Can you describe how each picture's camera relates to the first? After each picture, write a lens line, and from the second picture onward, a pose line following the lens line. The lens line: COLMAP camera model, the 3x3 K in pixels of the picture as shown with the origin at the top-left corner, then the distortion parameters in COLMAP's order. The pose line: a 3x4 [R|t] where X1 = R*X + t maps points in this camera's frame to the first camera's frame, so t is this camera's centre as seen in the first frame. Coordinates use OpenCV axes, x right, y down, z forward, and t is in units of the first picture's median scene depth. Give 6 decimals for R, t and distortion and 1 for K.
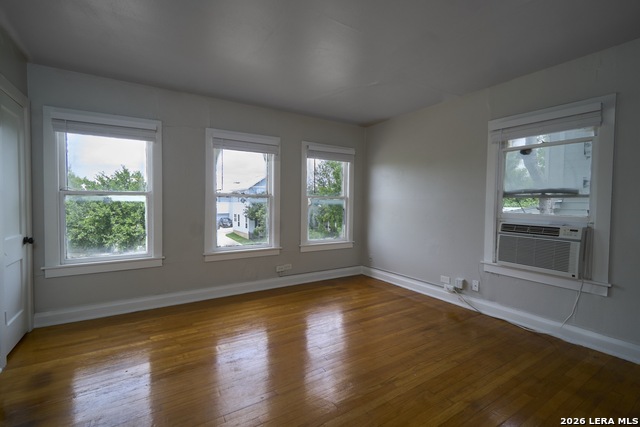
lens RADIAL K [[278.8, 0, 320.1], [0, 278.8, 207.2], [0, 0, 1]] dist [0.000588, -0.000029]
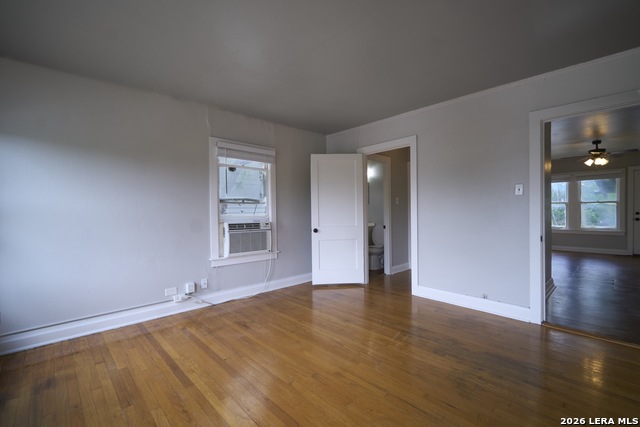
lens RADIAL K [[278.8, 0, 320.1], [0, 278.8, 207.2], [0, 0, 1]] dist [0.000588, -0.000029]
pose [[-0.150467, -0.006720, 0.988592, -0.654892], [0.023645, 0.999666, 0.010394, -0.020479], [-0.988332, 0.024939, -0.150258, 0.795073]]
